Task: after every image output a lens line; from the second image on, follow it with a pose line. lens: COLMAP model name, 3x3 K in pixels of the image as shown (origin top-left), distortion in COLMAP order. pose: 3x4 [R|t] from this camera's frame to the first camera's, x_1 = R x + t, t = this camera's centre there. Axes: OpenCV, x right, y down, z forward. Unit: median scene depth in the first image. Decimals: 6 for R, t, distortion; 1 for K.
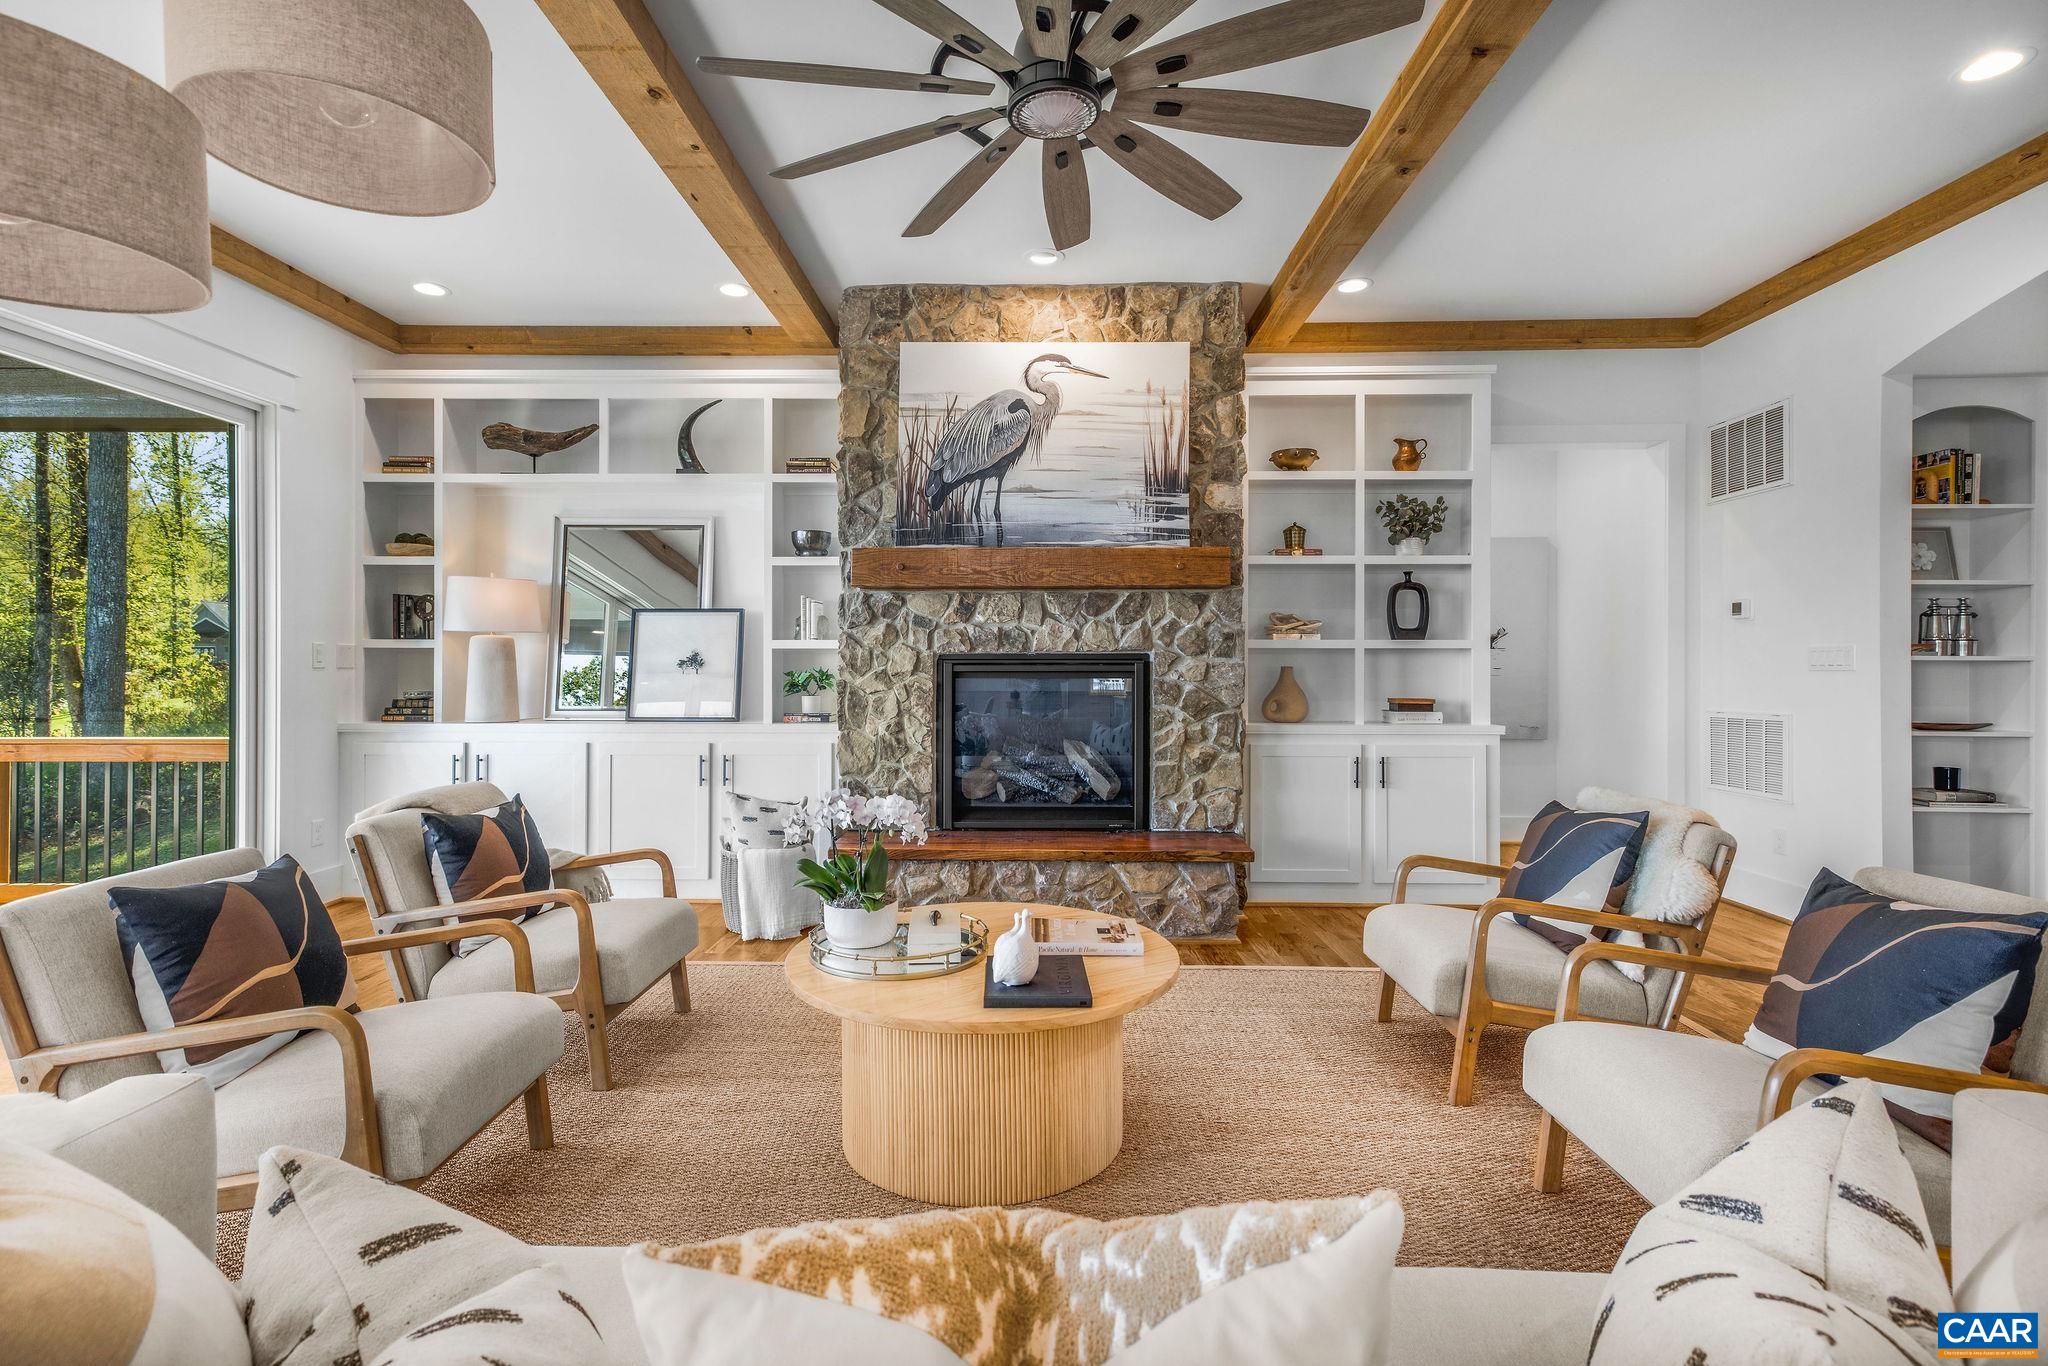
lens RADIAL K [[1000.1, 0, 1024.0], [0, 1000.1, 683.0], [0, 0, 1]] dist [-0.000971, -0.000184]
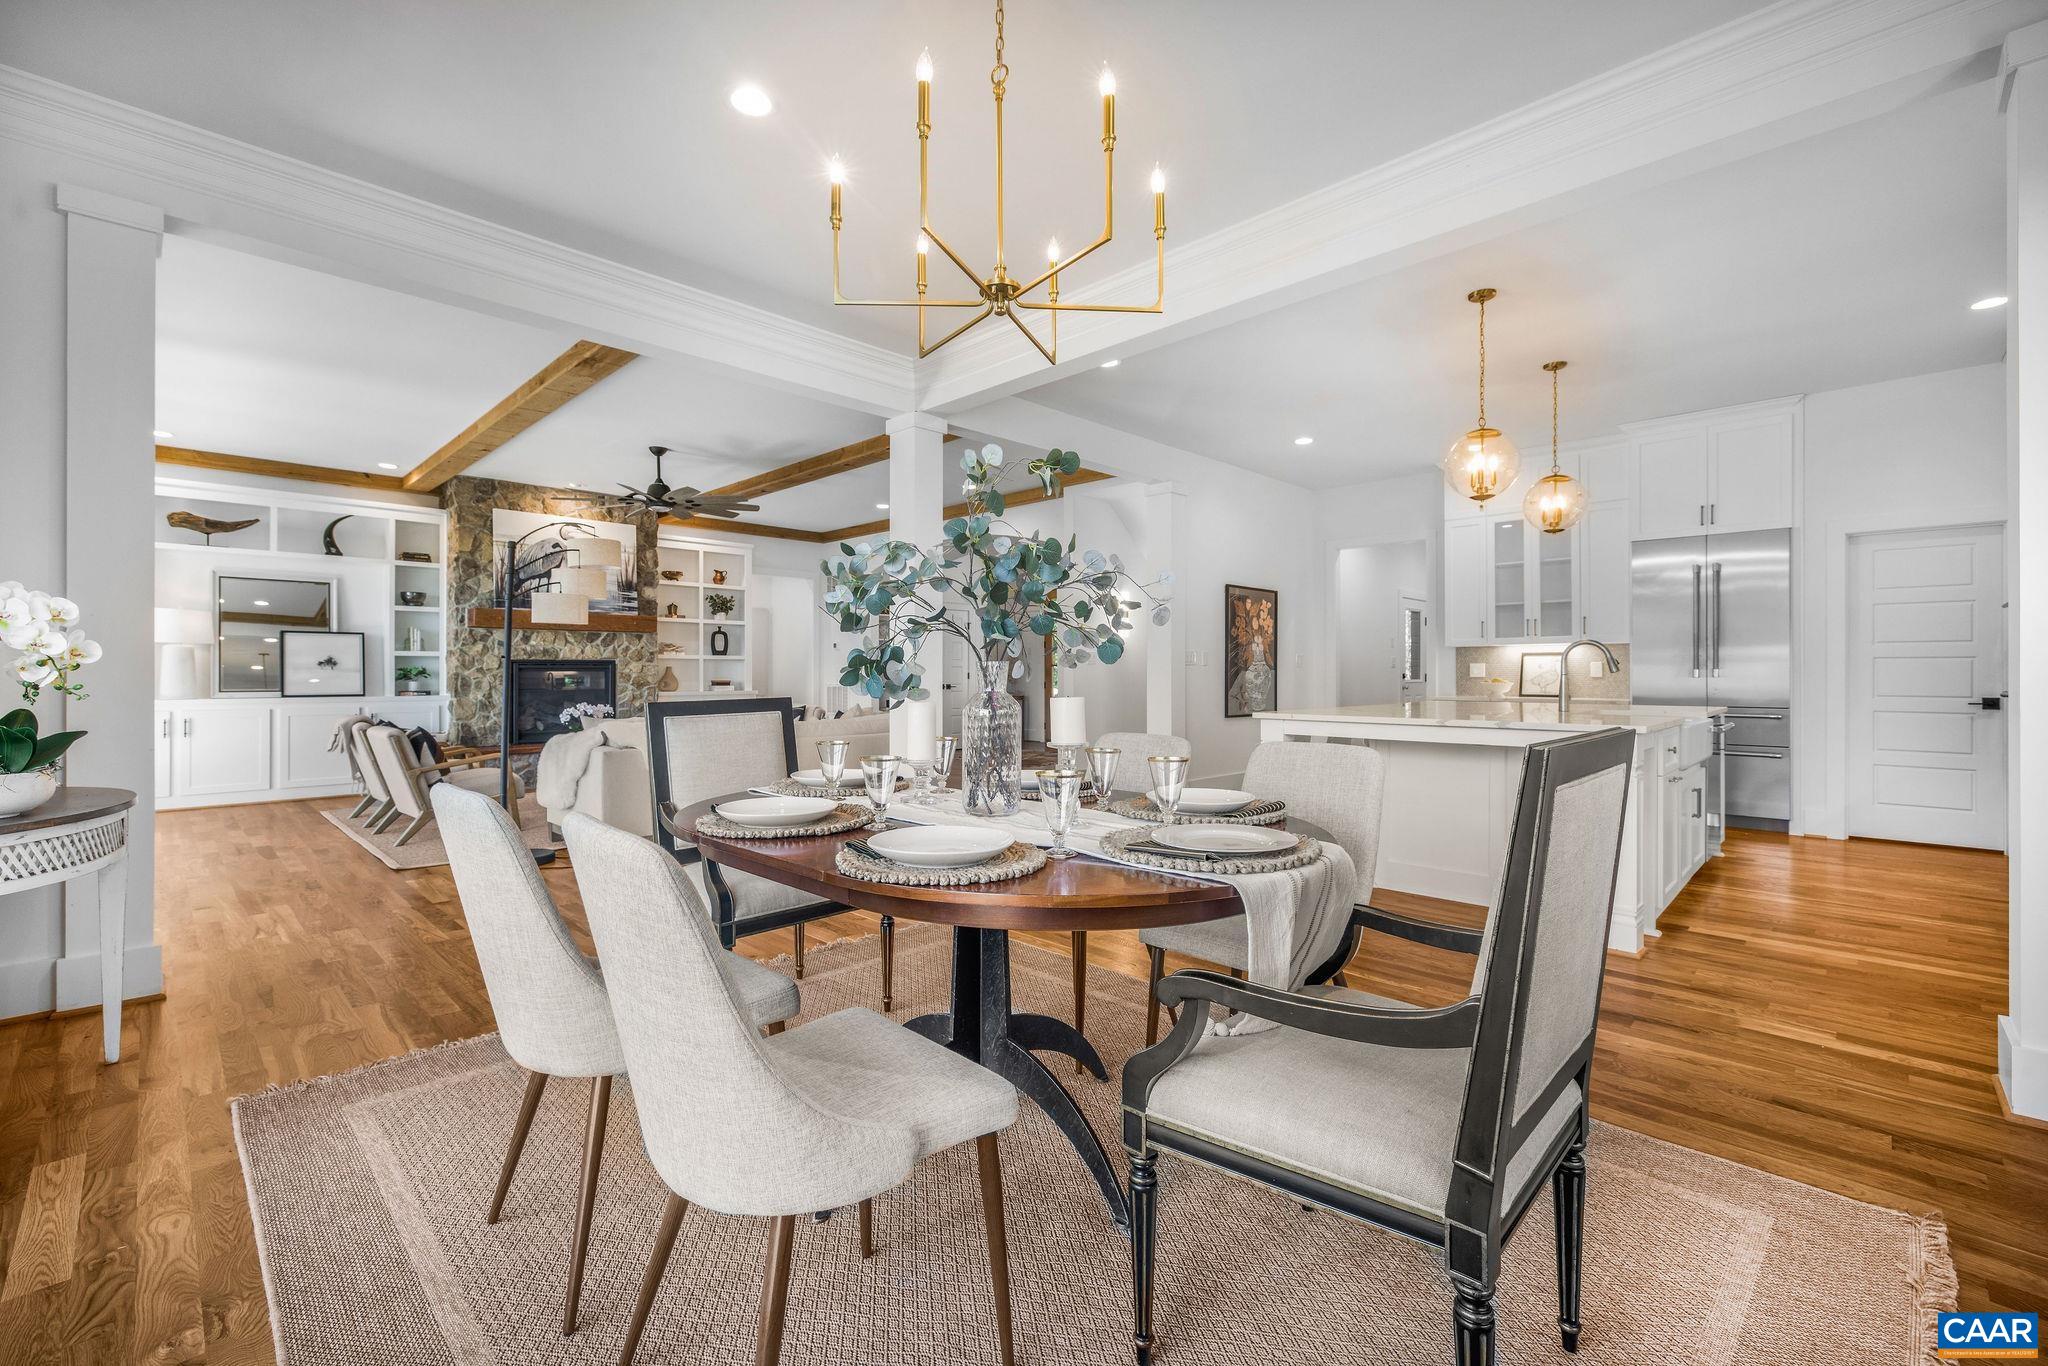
lens RADIAL K [[873.6, 0, 1017.7], [0, 873.6, 667.1], [0, 0, 1]] dist [0.001913, 0.000317]
pose [[0.688772, 0.003942, 0.724968, -0.672605], [0.013199, 0.999751, -0.017975, 0.032849], [-0.724858, 0.021950, 0.688548, -0.998014]]
